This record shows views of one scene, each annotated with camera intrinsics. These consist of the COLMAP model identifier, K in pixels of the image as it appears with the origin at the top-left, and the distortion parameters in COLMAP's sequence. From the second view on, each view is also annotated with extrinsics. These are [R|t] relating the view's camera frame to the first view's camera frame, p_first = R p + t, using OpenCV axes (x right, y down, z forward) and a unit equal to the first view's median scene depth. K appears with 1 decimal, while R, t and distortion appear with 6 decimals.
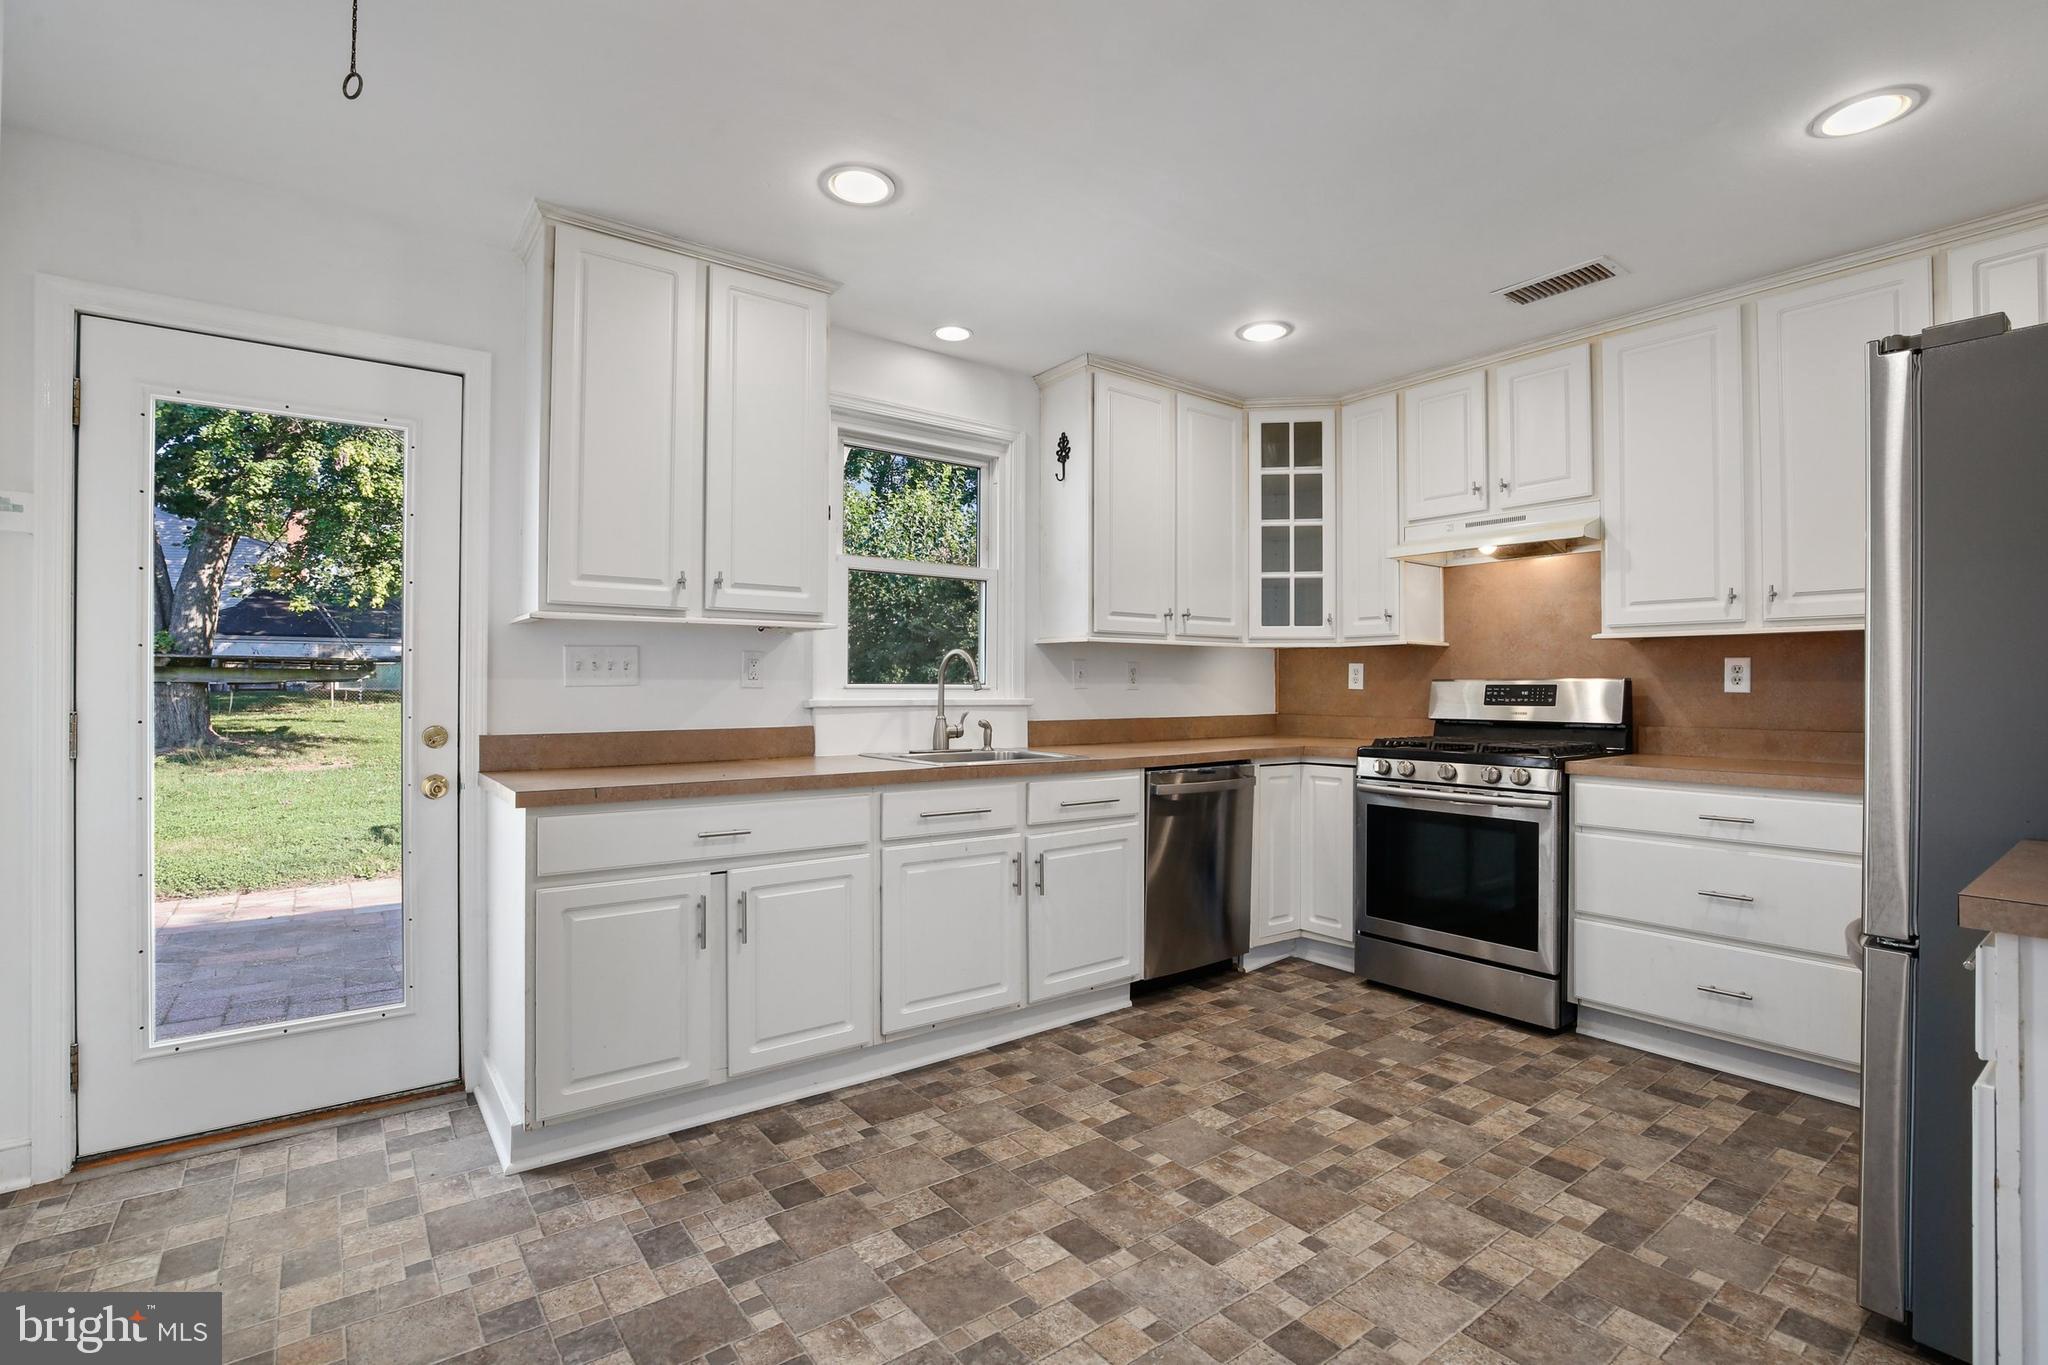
lens RADIAL K [[942.9, 0, 1018.4], [0, 942.9, 677.4], [0, 0, 1]] dist [-0.032788, 0.006504]
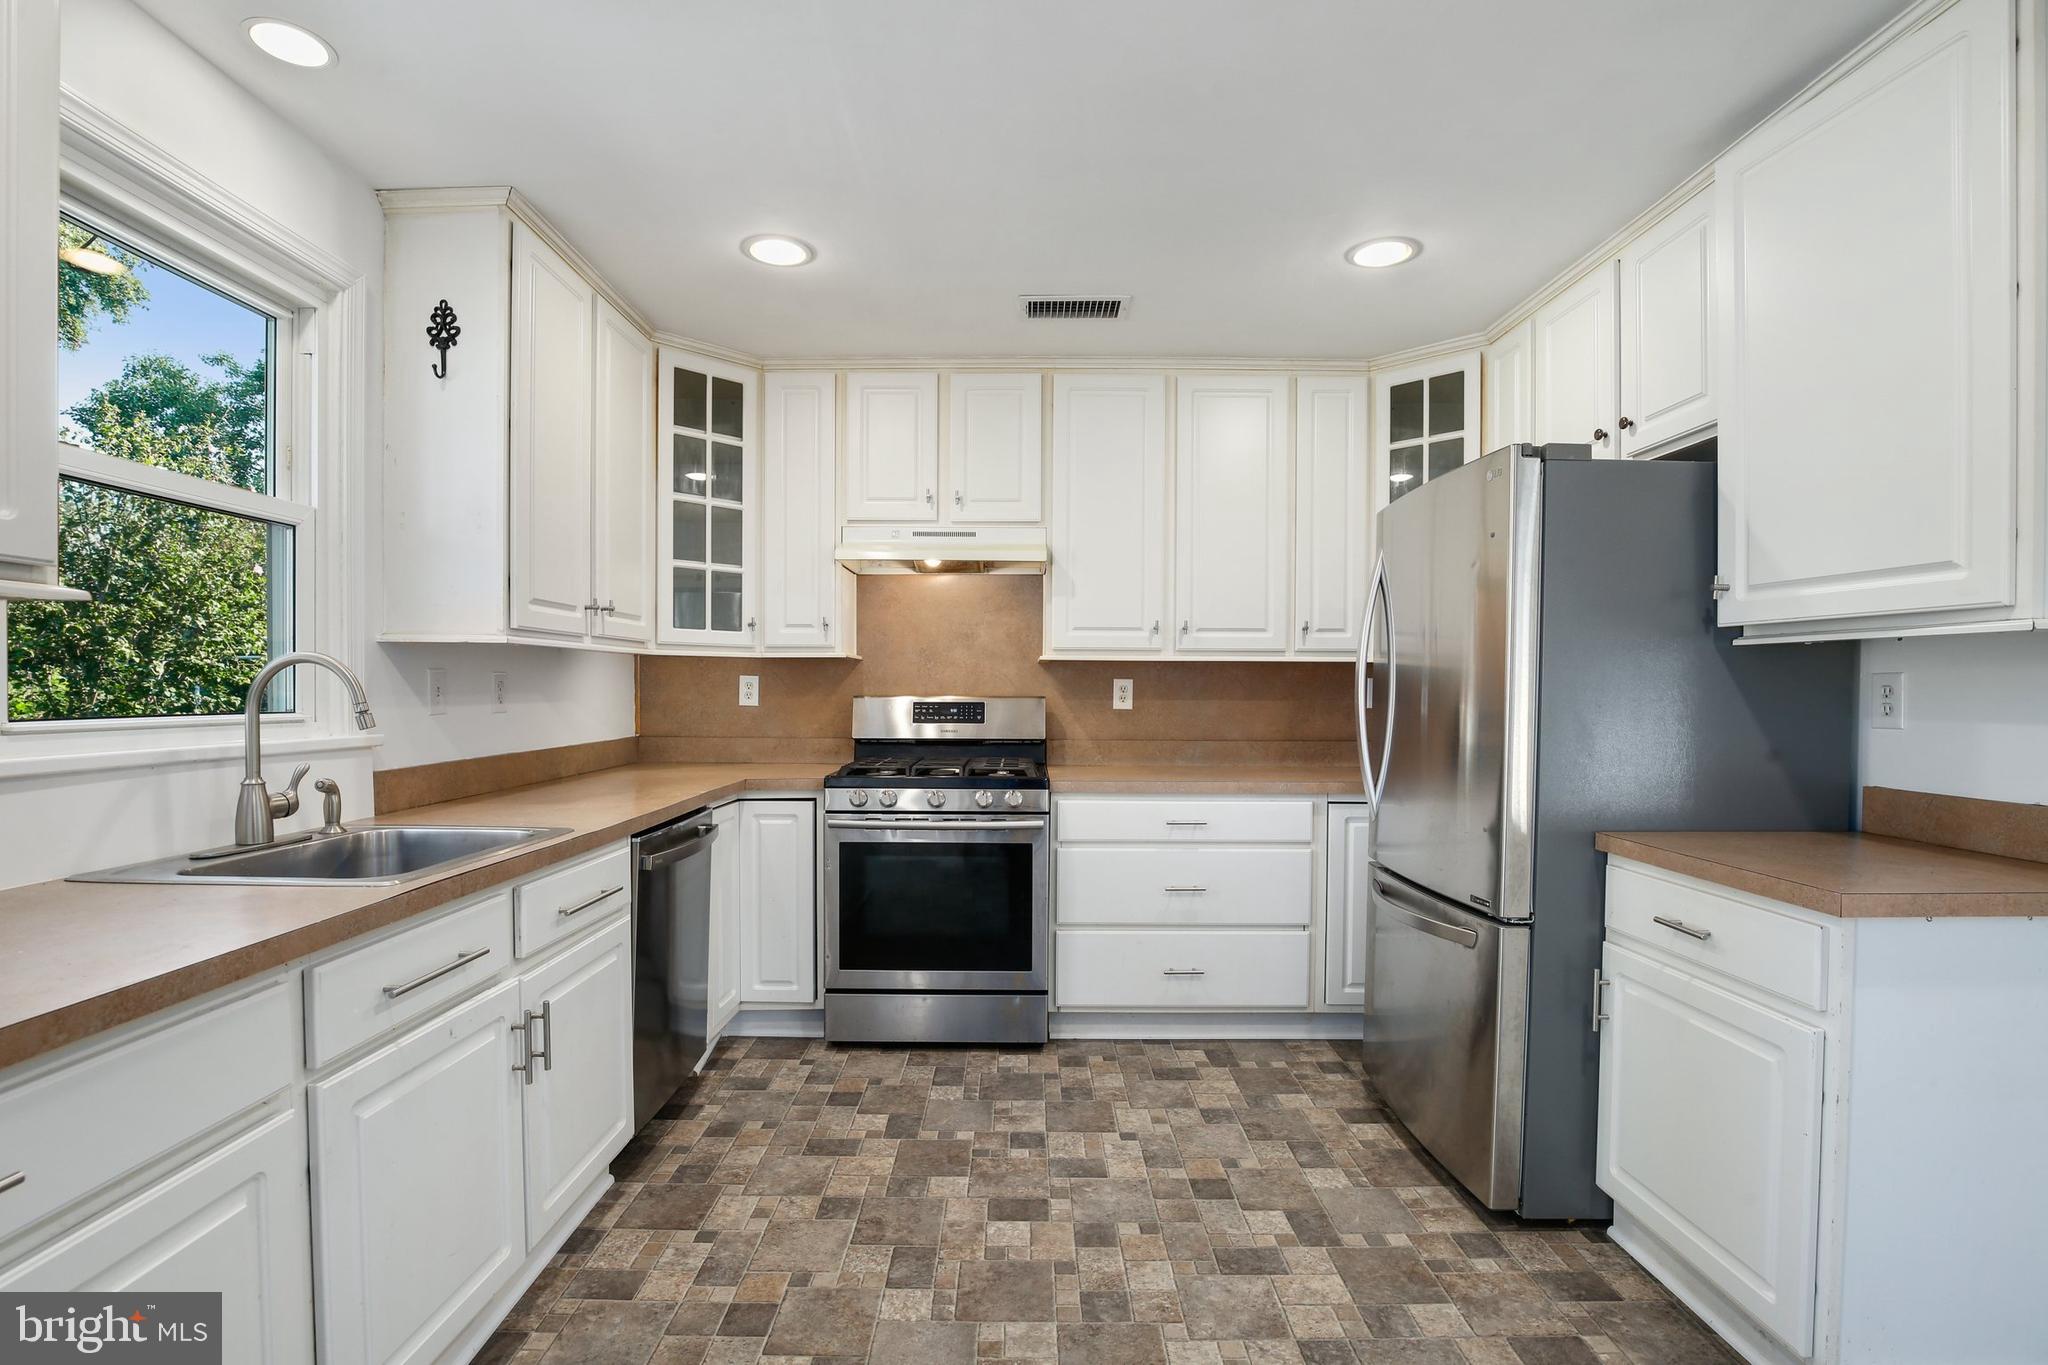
lens RADIAL K [[948.2, 0, 1019.5], [0, 948.2, 706.9], [0, 0, 1]] dist [-0.037830, 0.006275]
pose [[0.606524, -0.015679, 0.794911, -0.235495], [-0.010848, 0.999549, 0.027992, -0.017543], [-0.794991, -0.025601, 0.606080, 0.364395]]
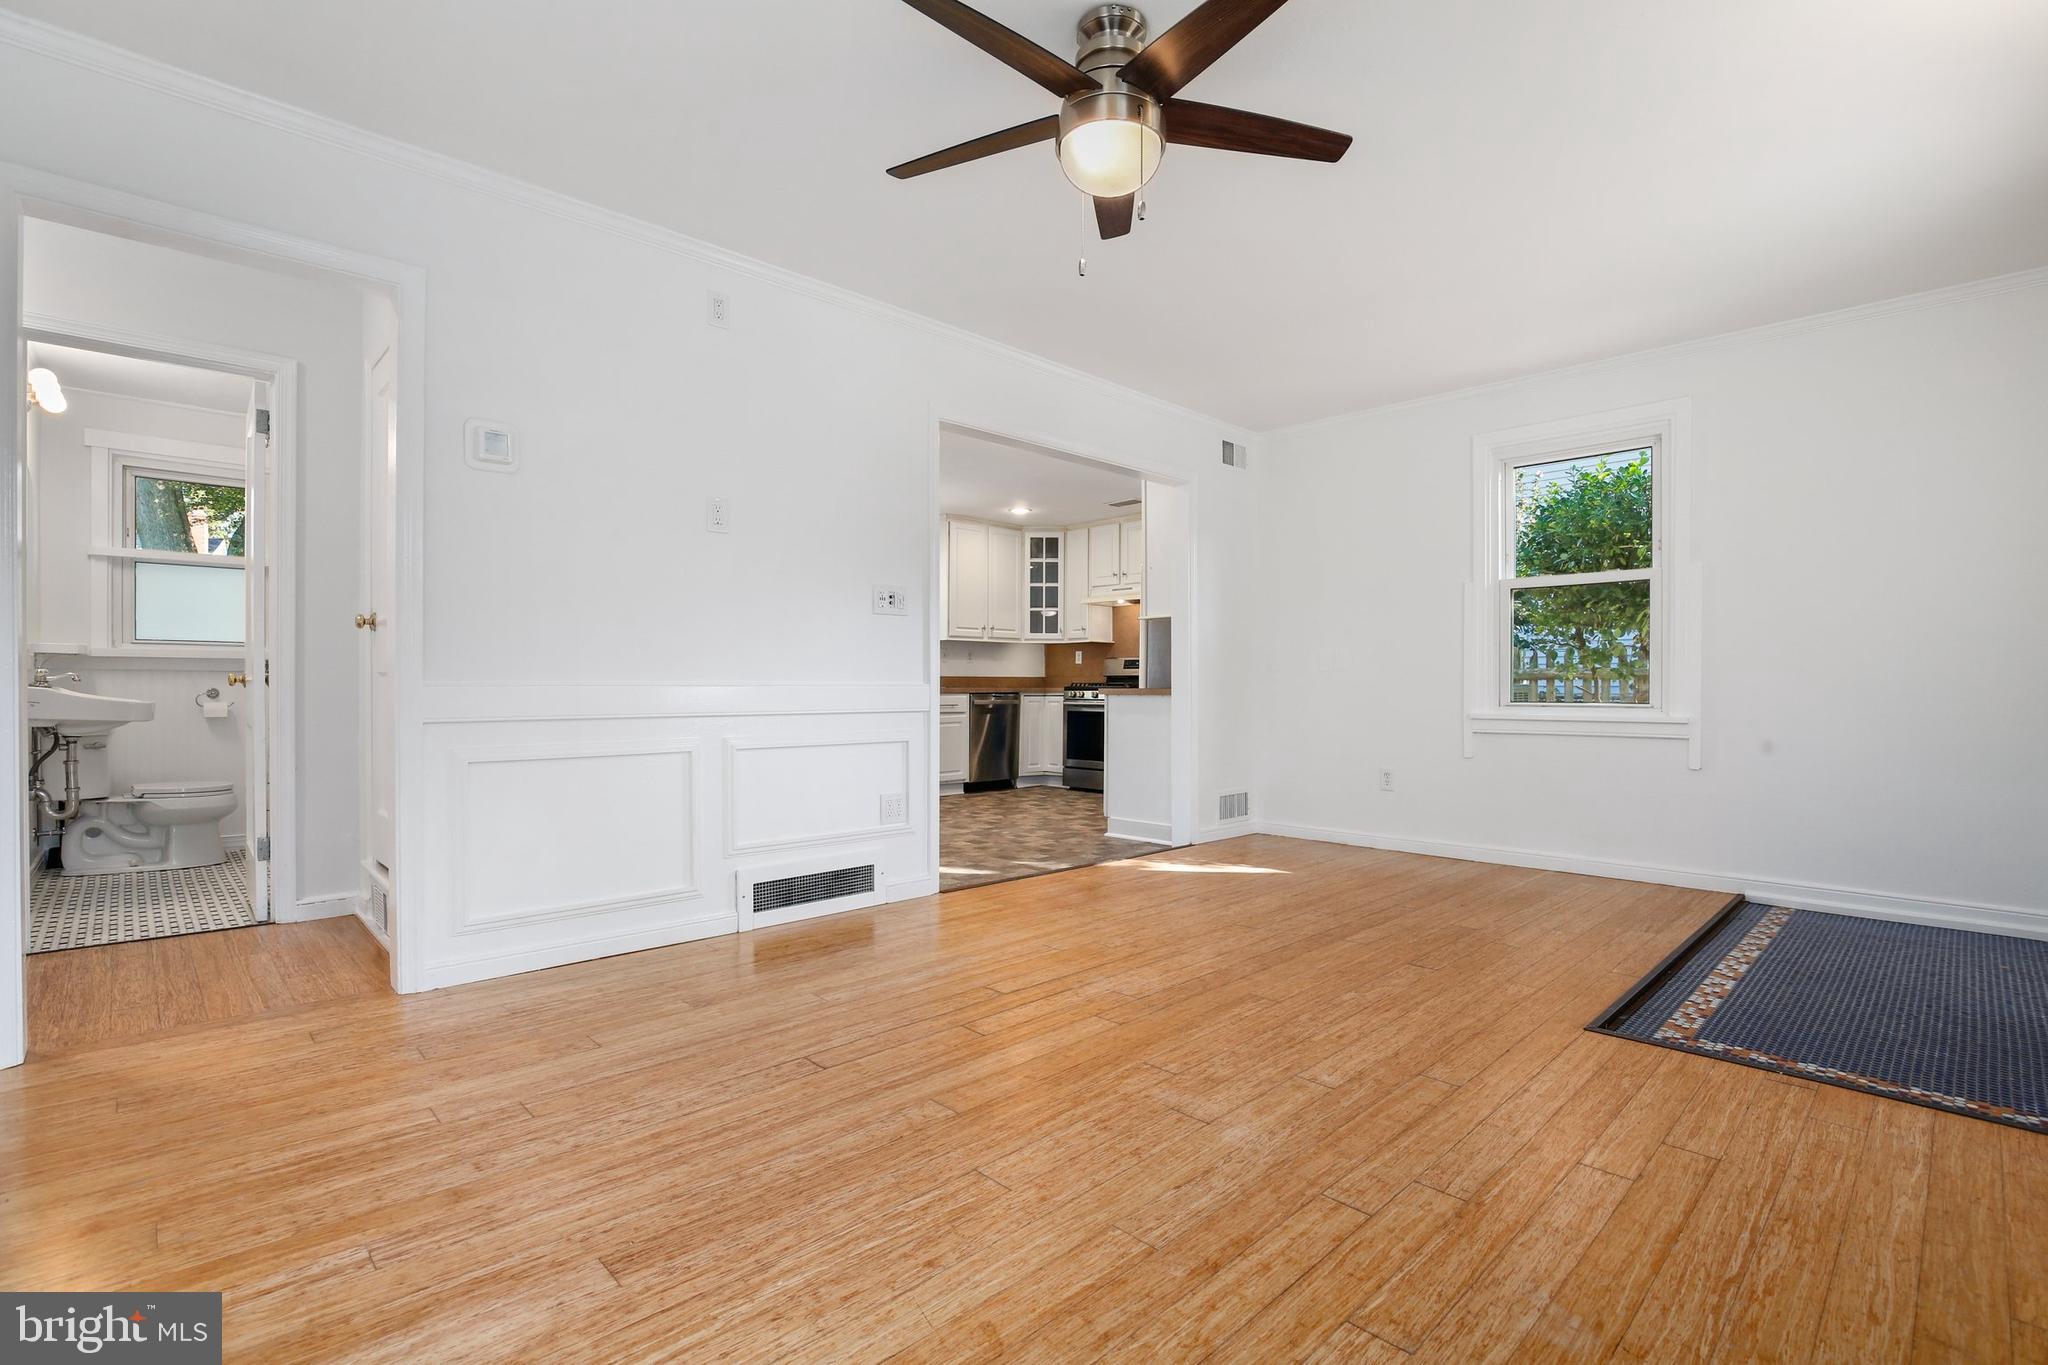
lens RADIAL K [[952.2, 0, 1015.8], [0, 952.2, 692.1], [0, 0, 1]] dist [-0.038004, 0.007816]
pose [[0.993017, -0.000390, 0.117967, -0.034077], [-0.001506, 0.999871, 0.015980, 0.054809], [-0.117958, -0.016046, 0.992889, -1.405584]]
